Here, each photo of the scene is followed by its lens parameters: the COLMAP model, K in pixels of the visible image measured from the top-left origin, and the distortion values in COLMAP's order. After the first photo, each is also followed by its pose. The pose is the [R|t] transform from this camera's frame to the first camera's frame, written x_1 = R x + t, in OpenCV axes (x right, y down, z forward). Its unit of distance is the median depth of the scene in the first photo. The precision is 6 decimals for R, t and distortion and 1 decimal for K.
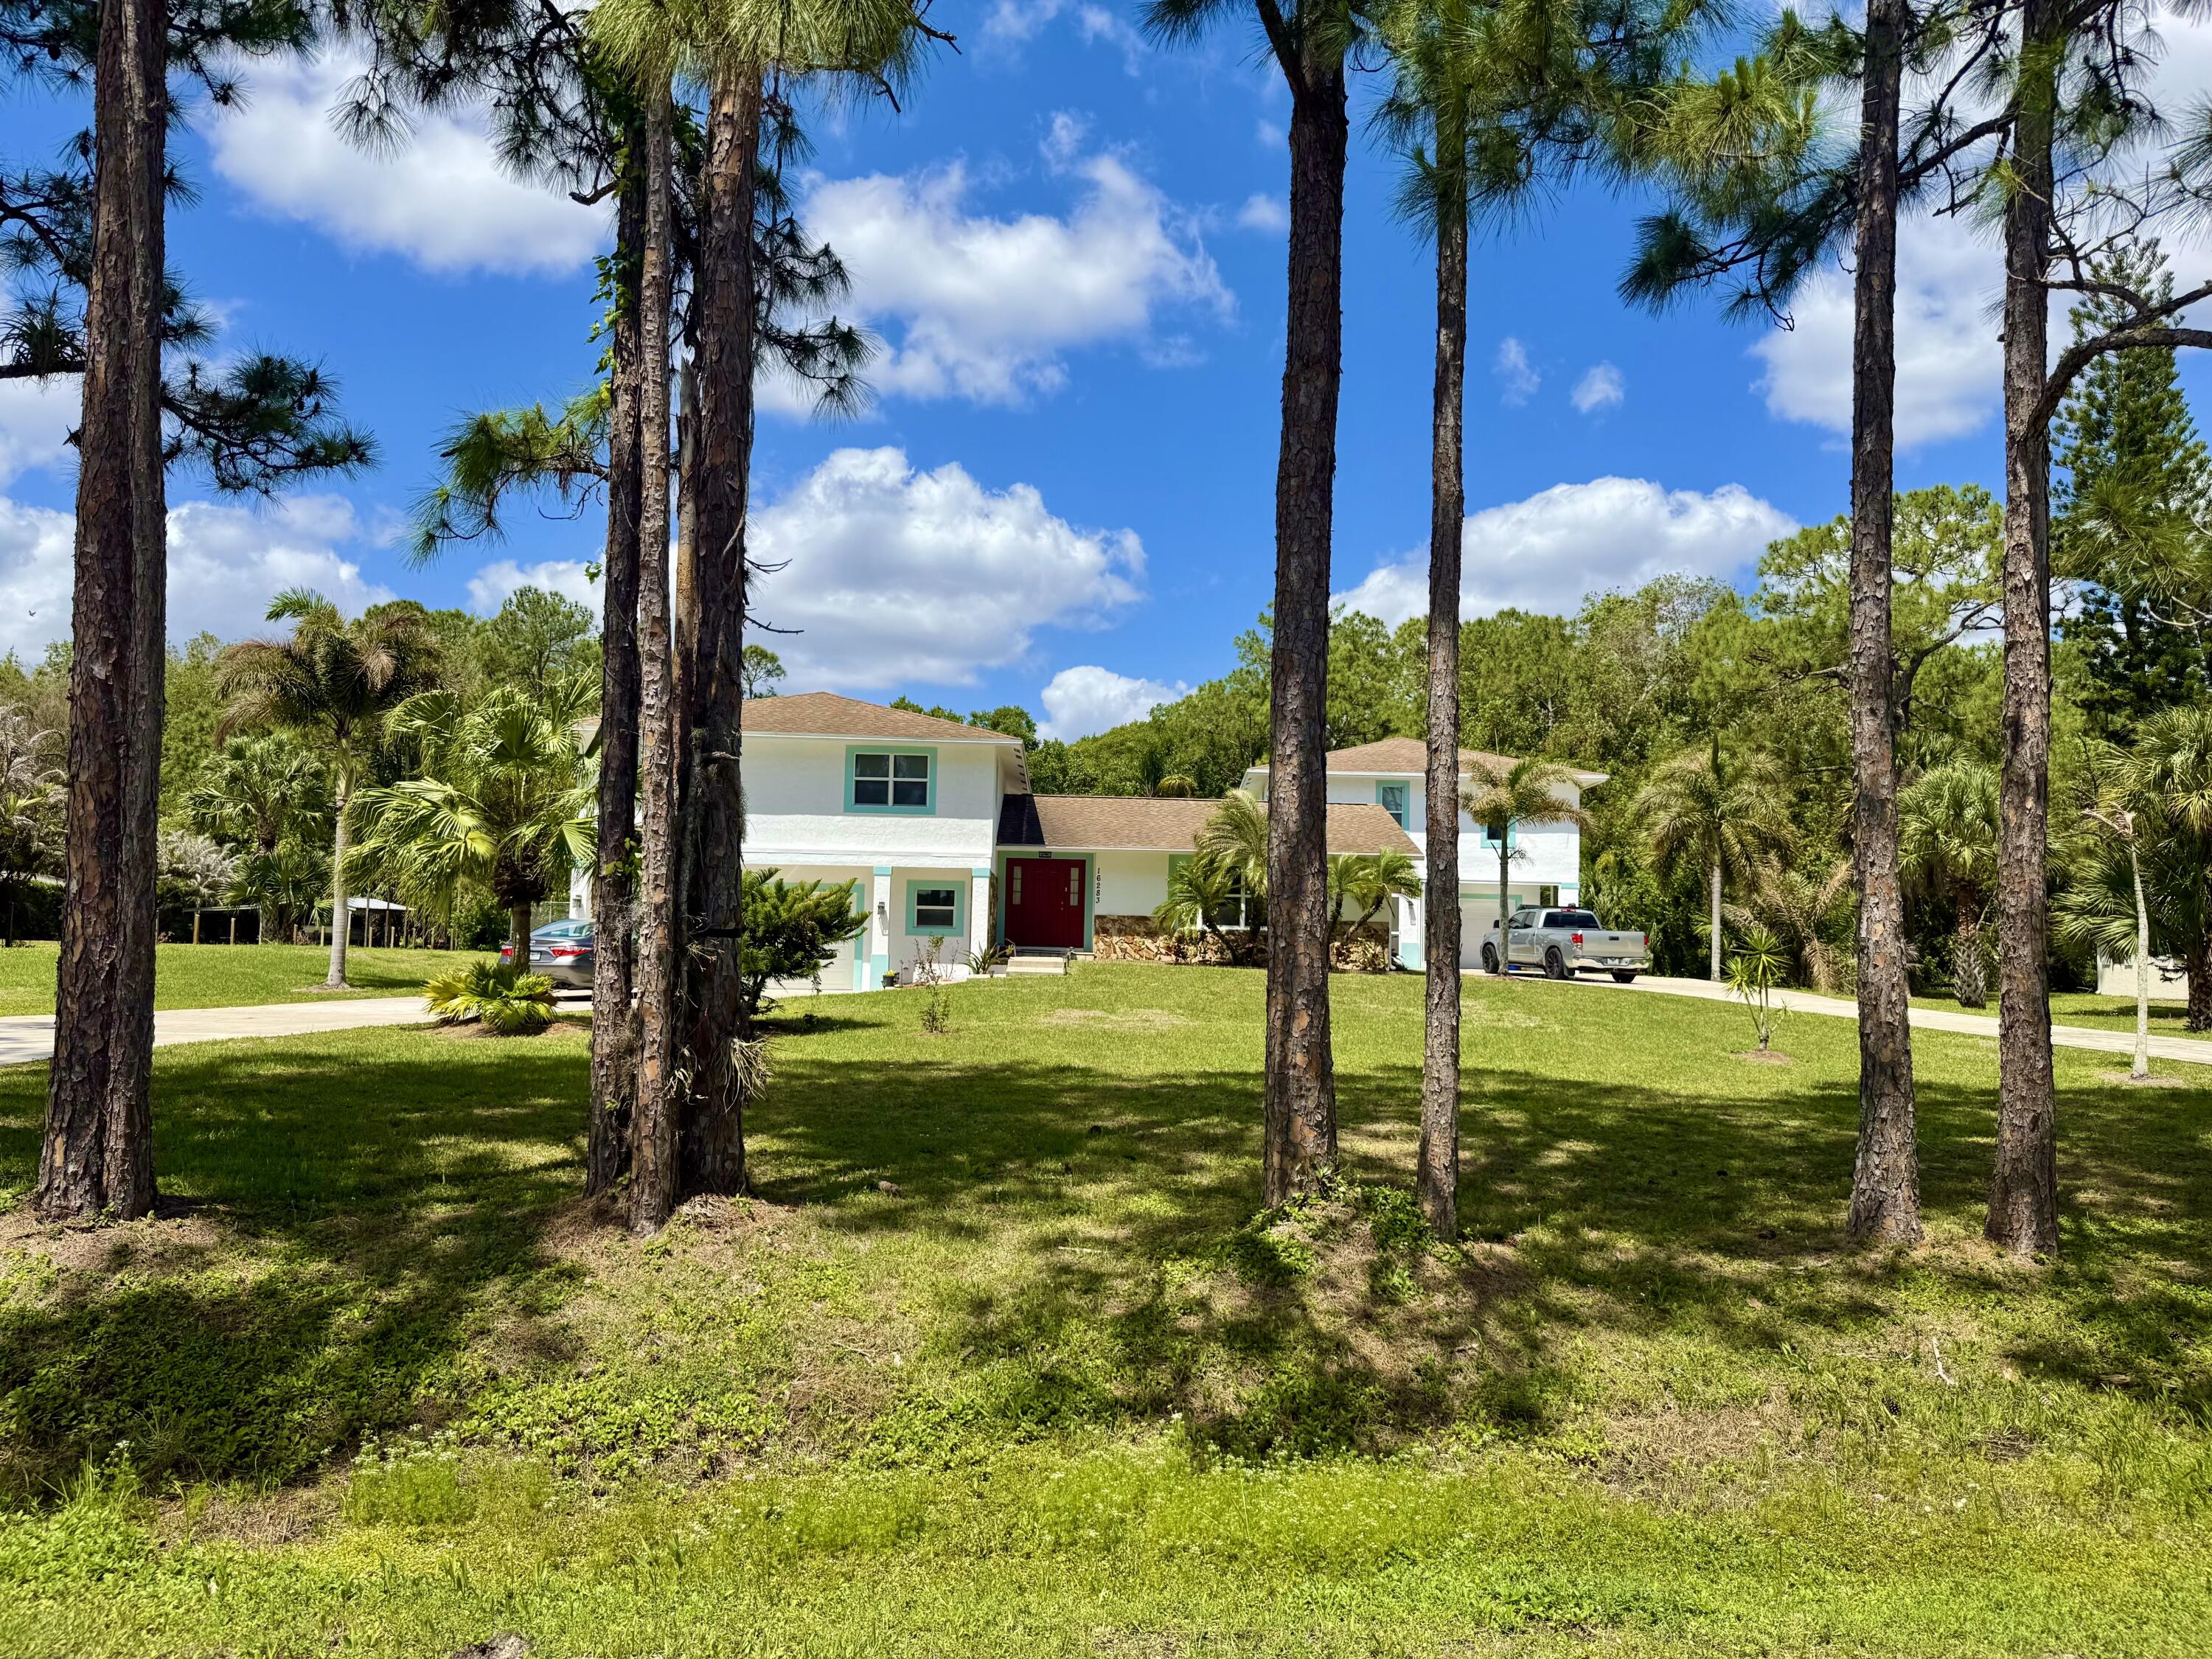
lens RADIAL K [[1574.6, 0, 1101.4], [0, 1574.6, 760.3], [0, 0, 1]] dist [0.045414, -0.001277]
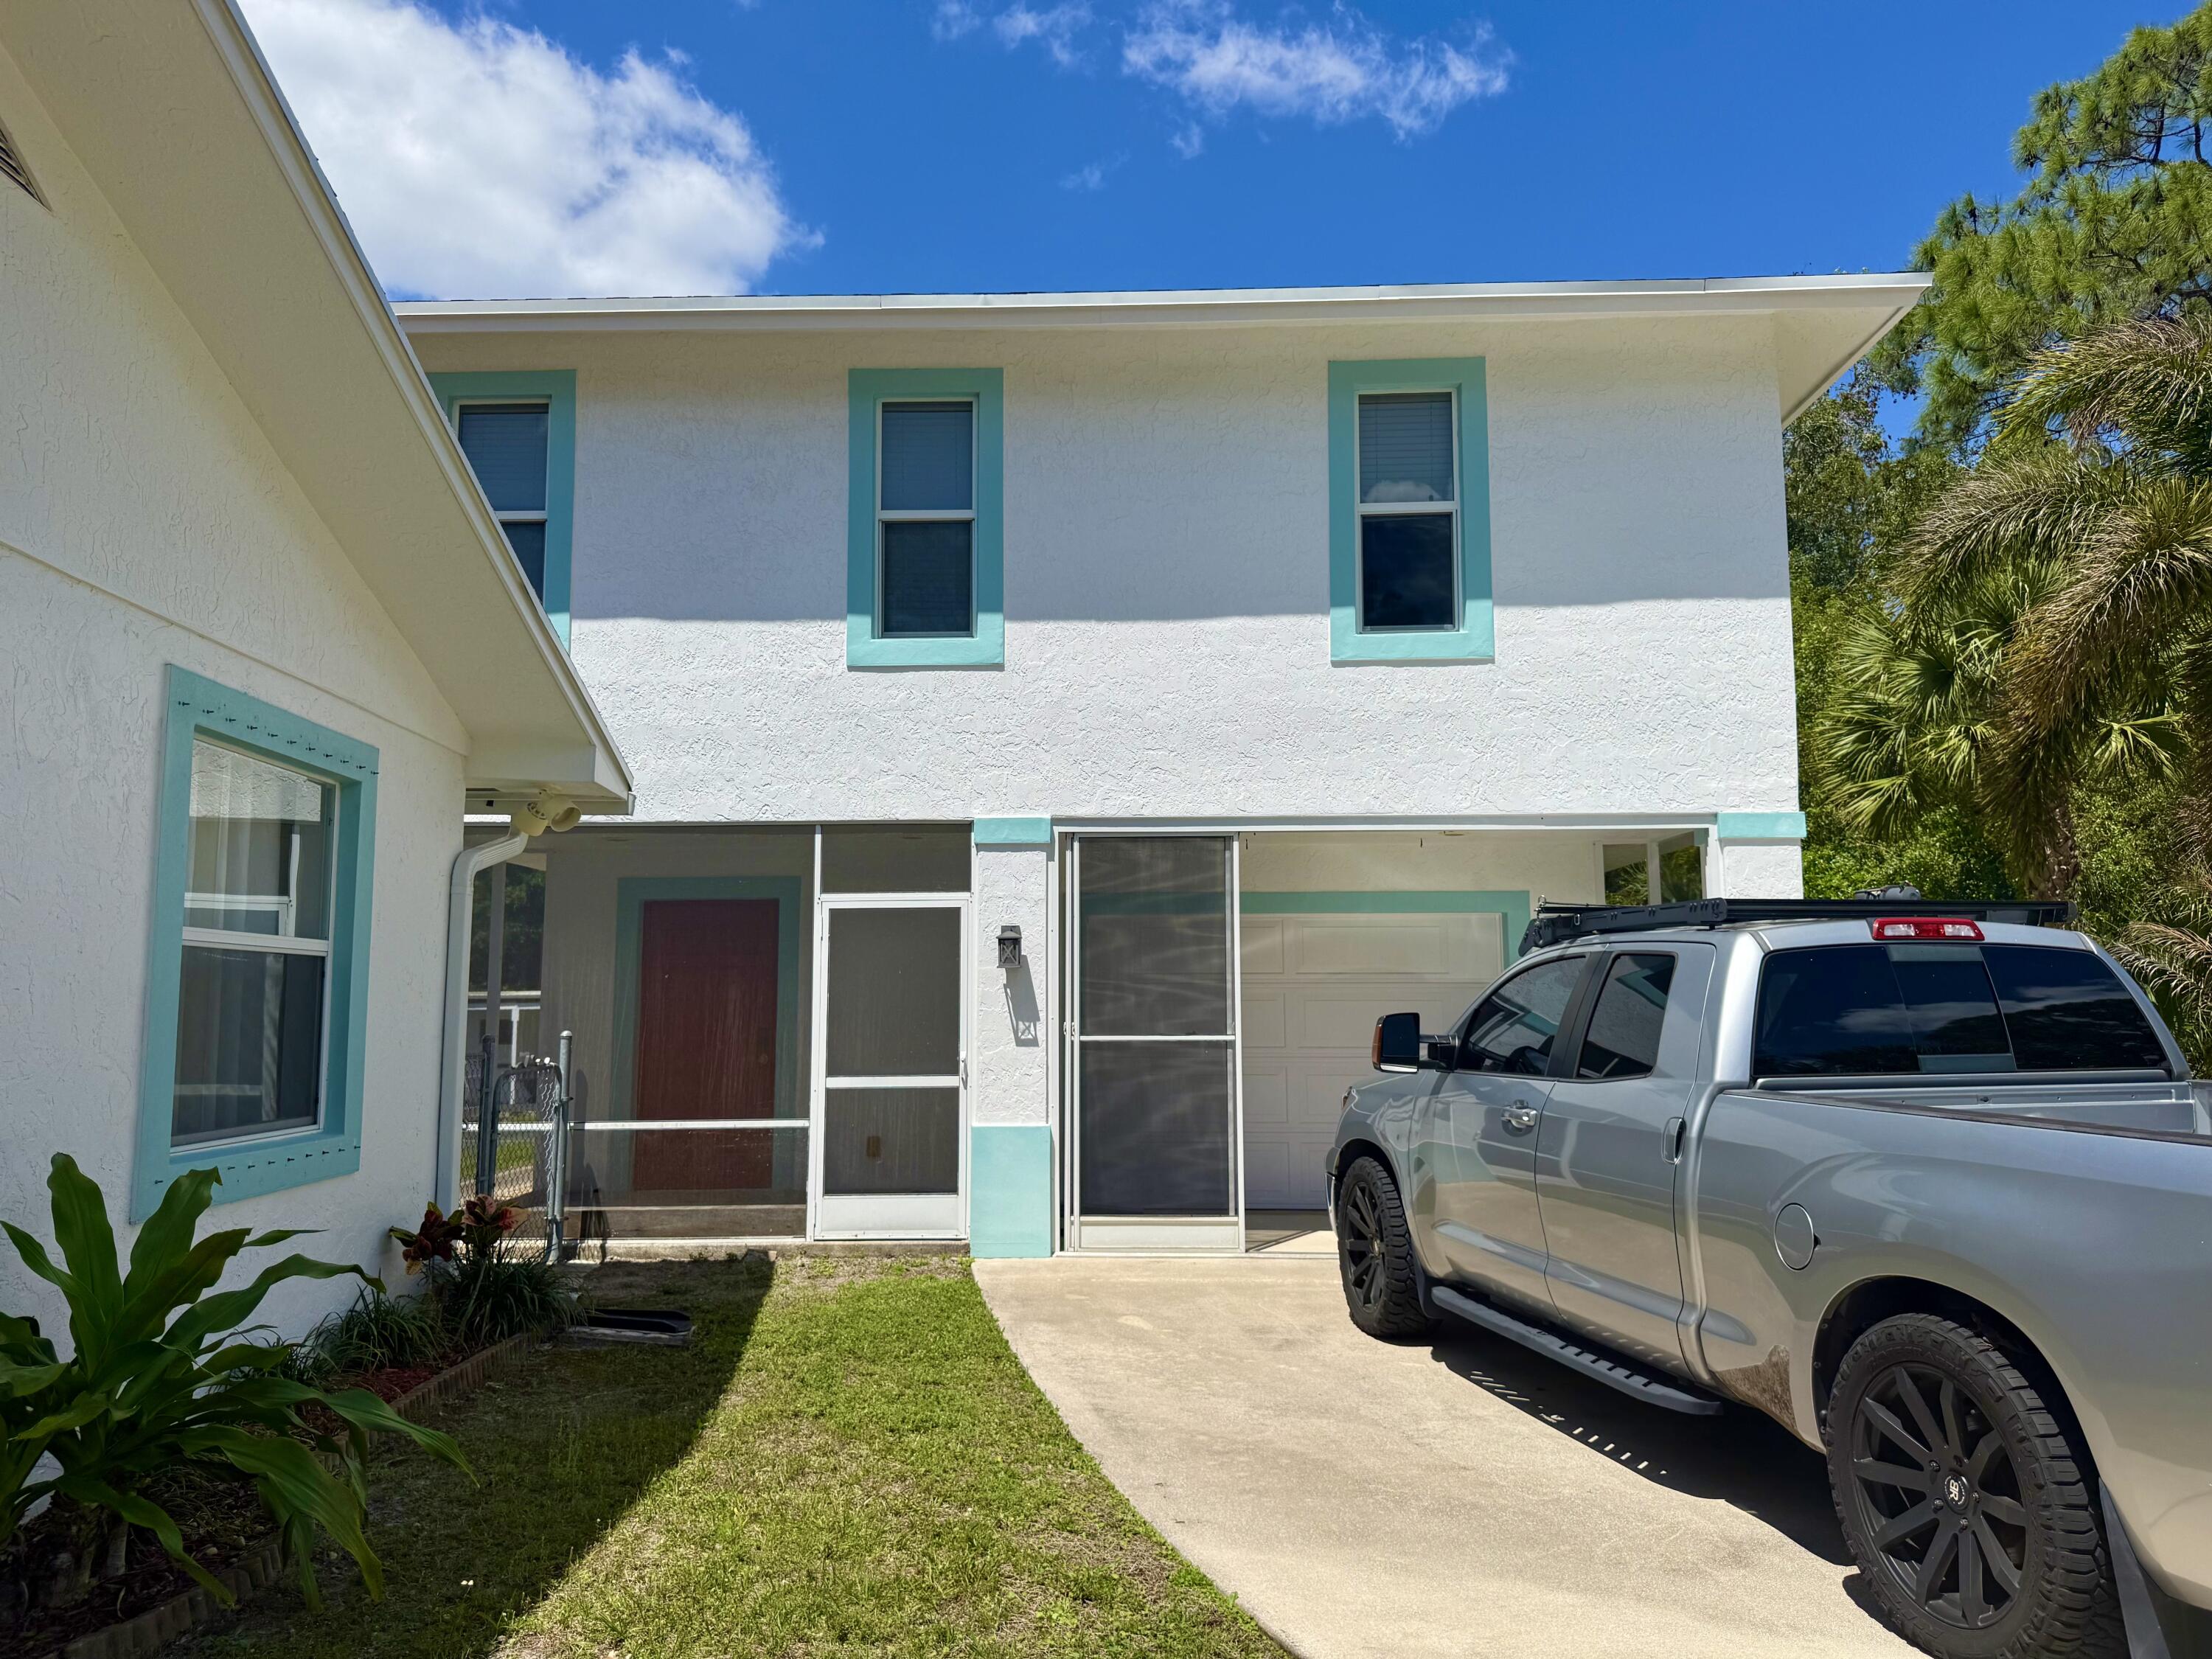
lens RADIAL K [[1574.6, 0, 1101.4], [0, 1574.6, 760.3], [0, 0, 1]] dist [0.045414, -0.001277]
pose [[0.999084, -0.029655, 0.030853, 0.277555], [0.031085, 0.998414, -0.046941, 0.105748], [-0.029412, 0.047857, 0.998421, 1.081226]]
